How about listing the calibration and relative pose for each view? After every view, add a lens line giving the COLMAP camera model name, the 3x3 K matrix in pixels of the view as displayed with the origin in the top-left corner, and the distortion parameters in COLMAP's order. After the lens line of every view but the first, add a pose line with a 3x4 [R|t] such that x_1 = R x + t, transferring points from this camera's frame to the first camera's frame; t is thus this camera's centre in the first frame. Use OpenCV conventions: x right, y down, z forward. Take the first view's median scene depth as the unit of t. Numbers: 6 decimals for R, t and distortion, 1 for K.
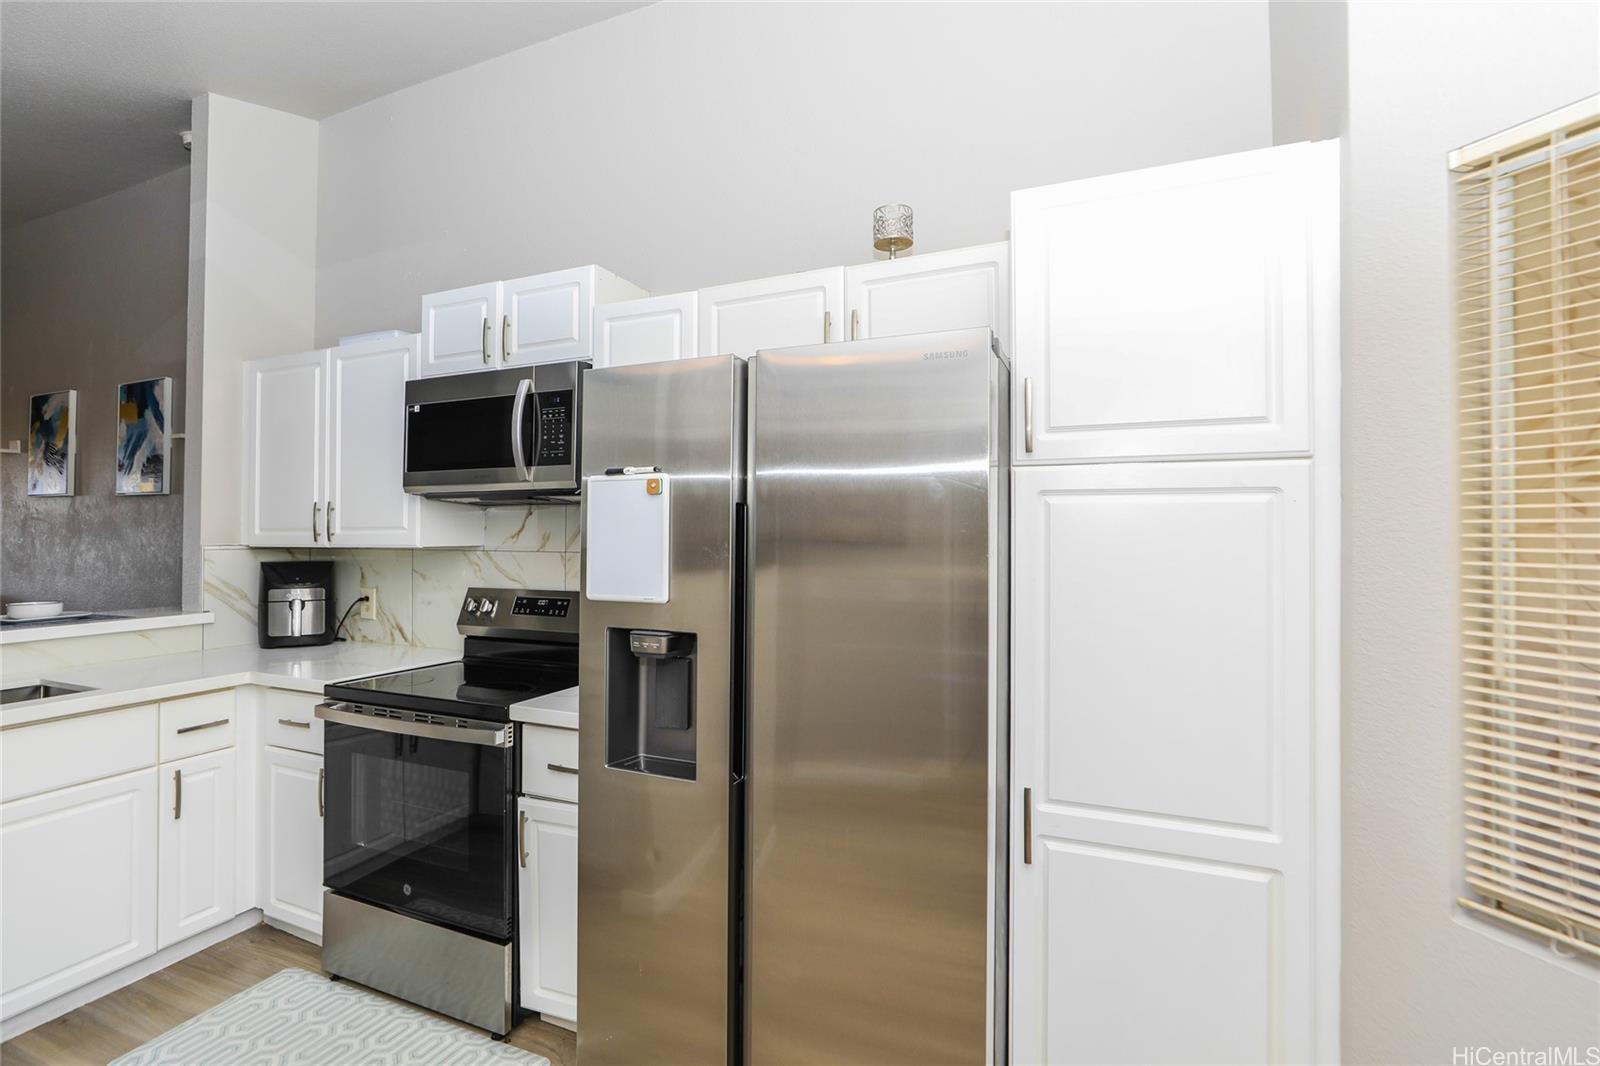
lens RADIAL K [[730.1, 0, 770.4], [0, 730.1, 522.5], [0, 0, 1]] dist [-0.027765, 0.010527]
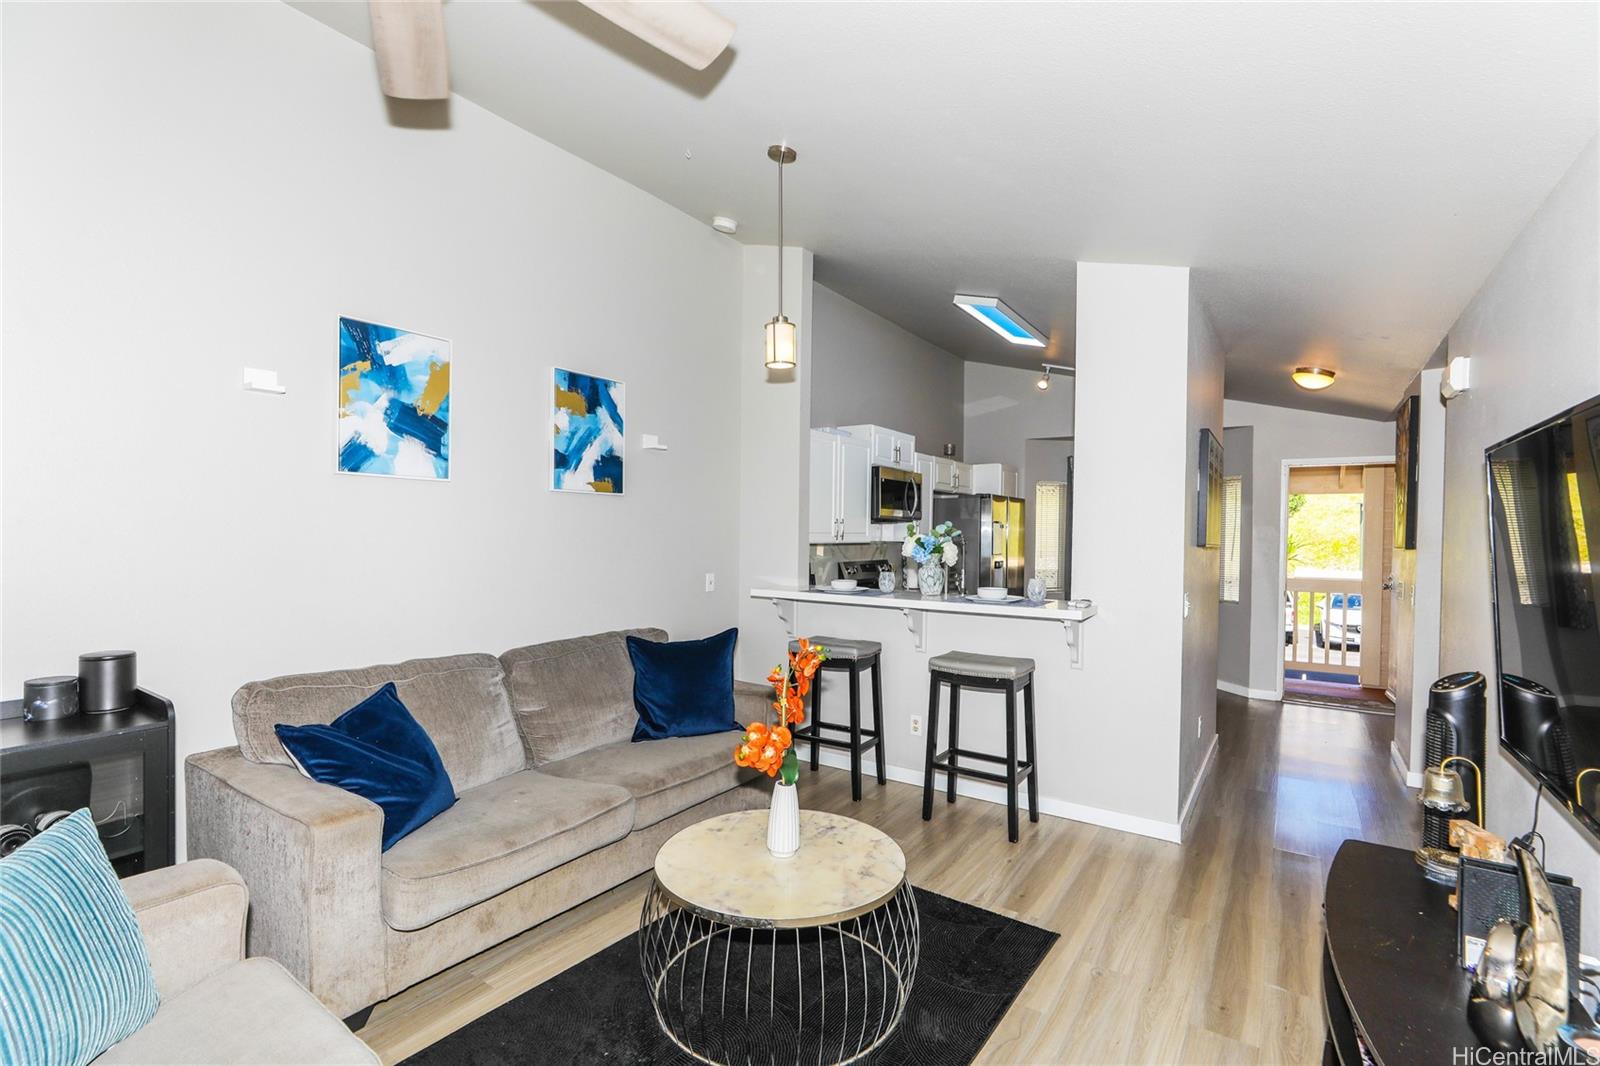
lens RADIAL K [[730.1, 0, 801.4], [0, 730.1, 539.6], [0, 0, 1]] dist [-0.027765, 0.010527]
pose [[0.185154, -0.008695, 0.982671, -2.338122], [-0.028706, 0.999486, 0.014252, -0.000173], [-0.982290, -0.030847, 0.184809, 0.713745]]
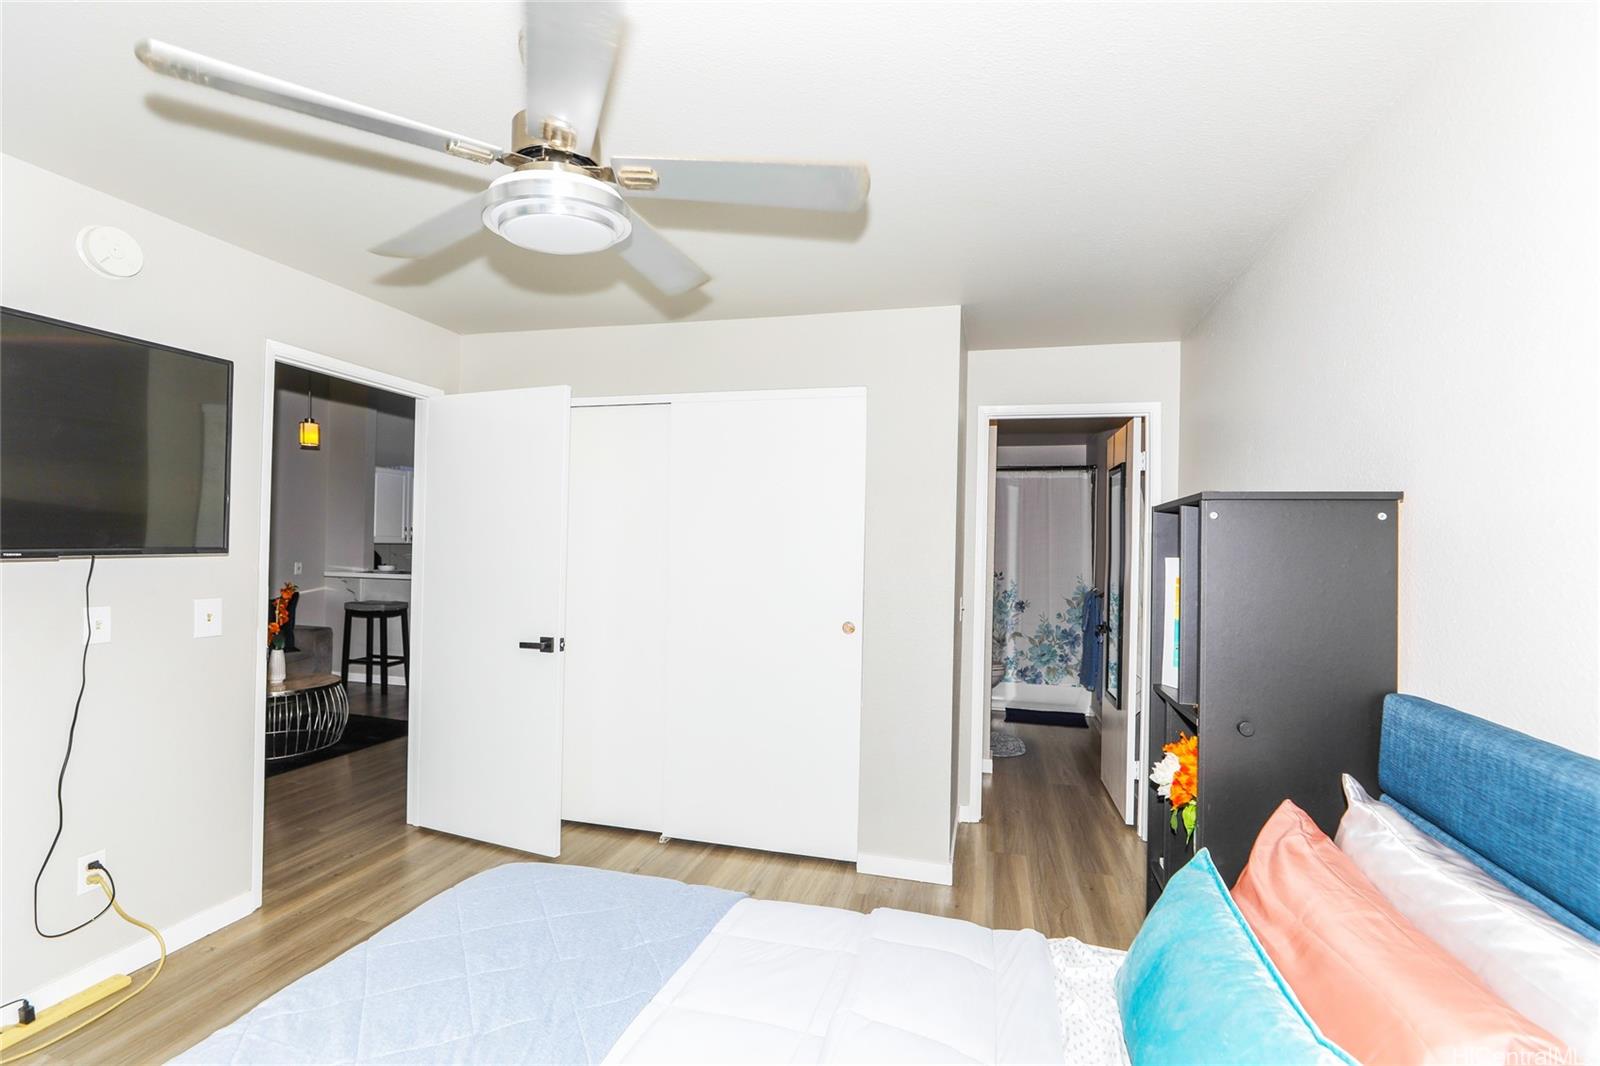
lens RADIAL K [[730.1, 0, 800.0], [0, 730.1, 539.1], [0, 0, 1]] dist [-0.027765, 0.010527]
pose [[-0.153002, -0.000003, 0.988226, -3.389763], [-0.034928, 0.999375, -0.005405, -0.019287], [-0.987608, -0.035344, -0.152906, -0.045853]]
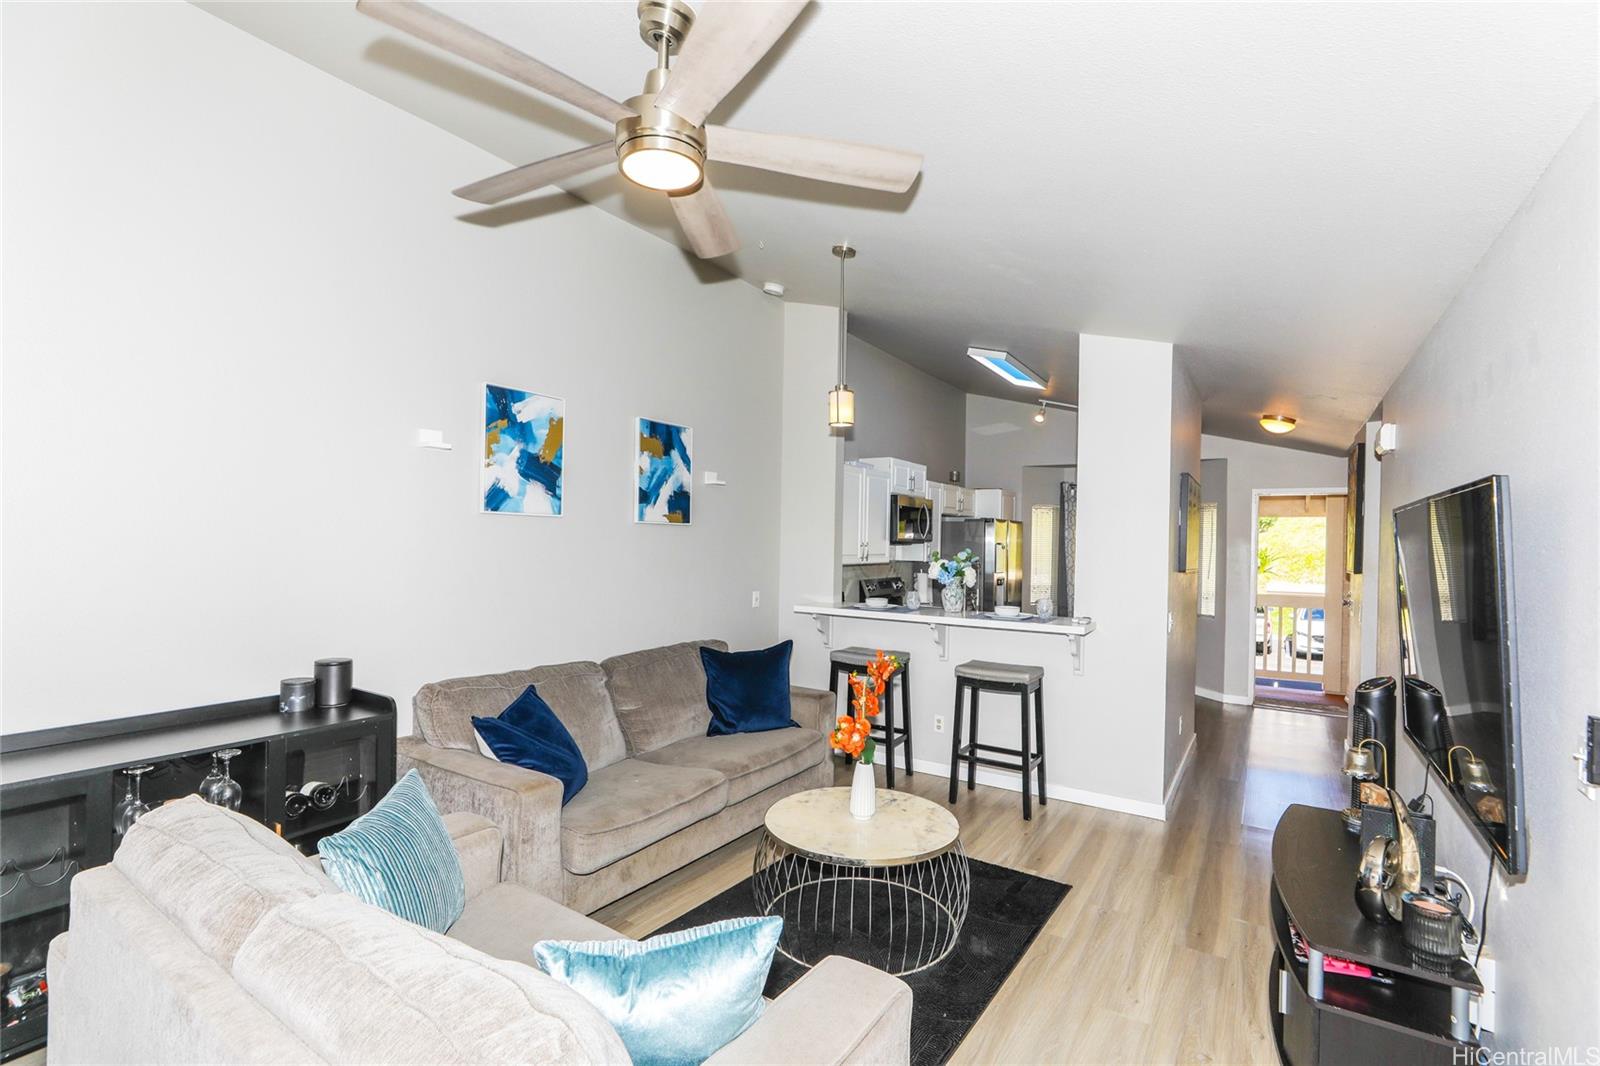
lens RADIAL K [[730.1, 0, 801.9], [0, 730.1, 539.3], [0, 0, 1]] dist [-0.027765, 0.010527]
pose [[0.161938, 0.004407, 0.986791, -2.577210], [-0.035037, 0.999385, 0.001287, -0.032656], [-0.986179, -0.034783, 0.161993, 0.797378]]
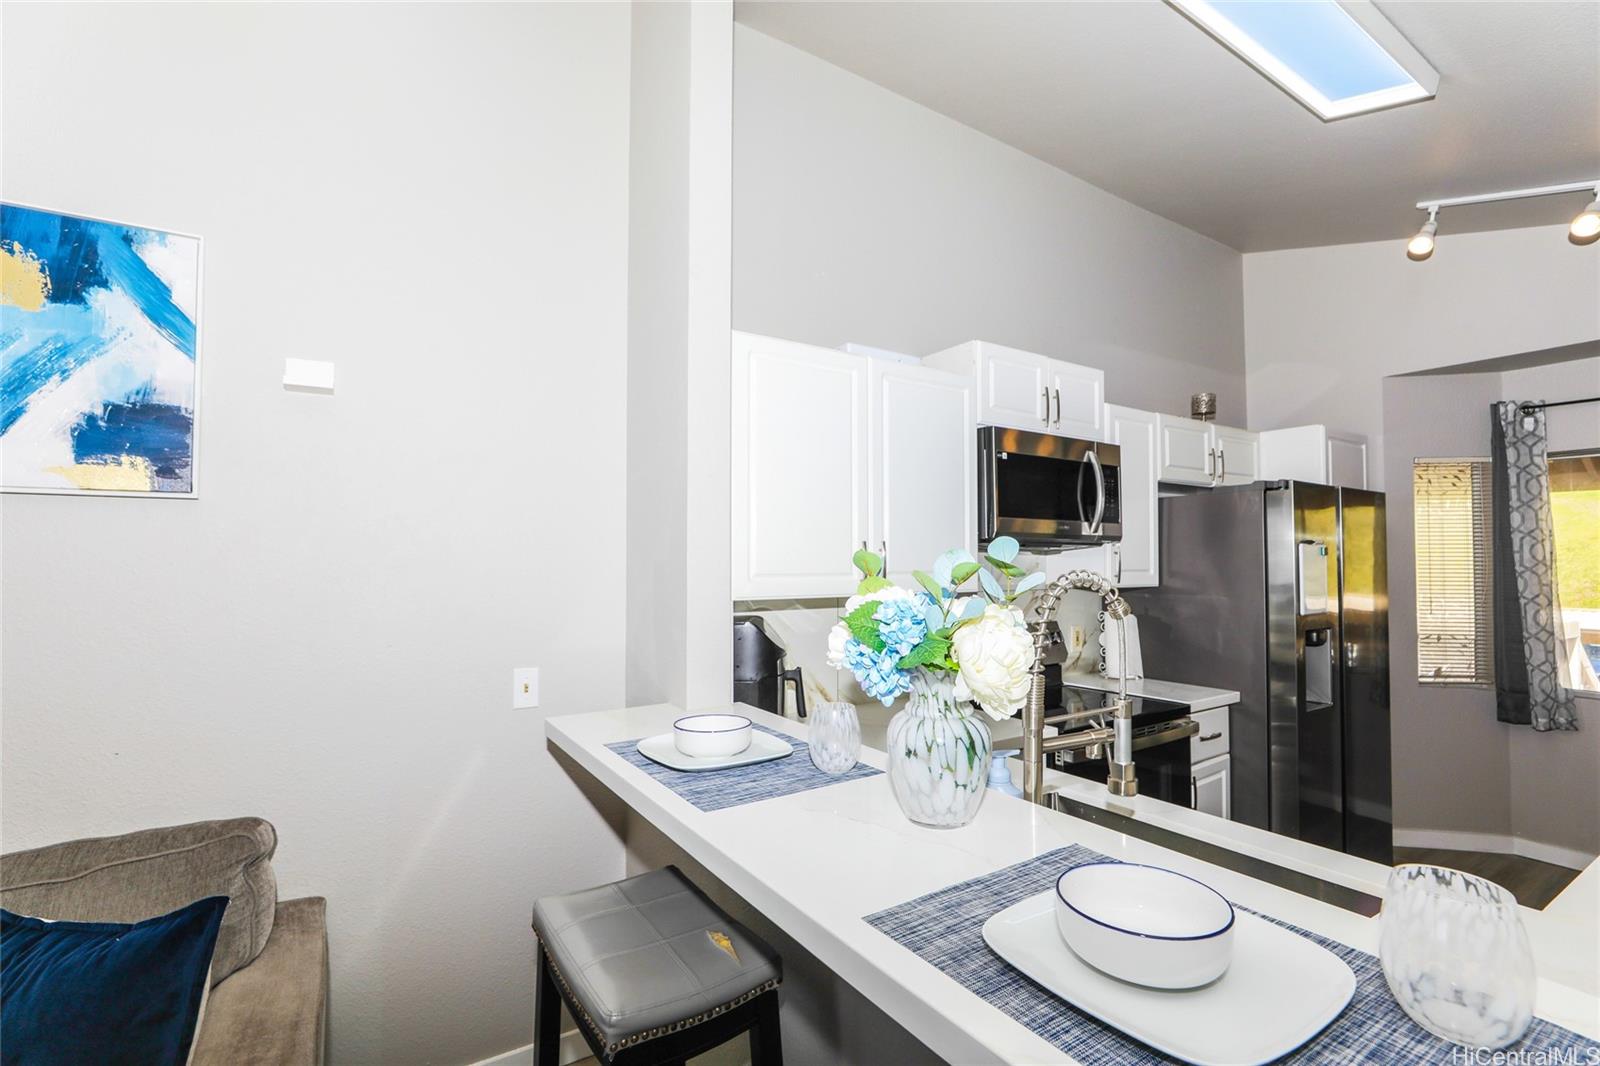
lens RADIAL K [[730.1, 0, 794.2], [0, 730.1, 543.6], [0, 0, 1]] dist [-0.027765, 0.010527]
pose [[0.550882, 0.014855, 0.834451, -1.293866], [-0.012444, 0.999877, -0.009585, -0.017826], [-0.834490, -0.005103, 0.550999, 0.587030]]
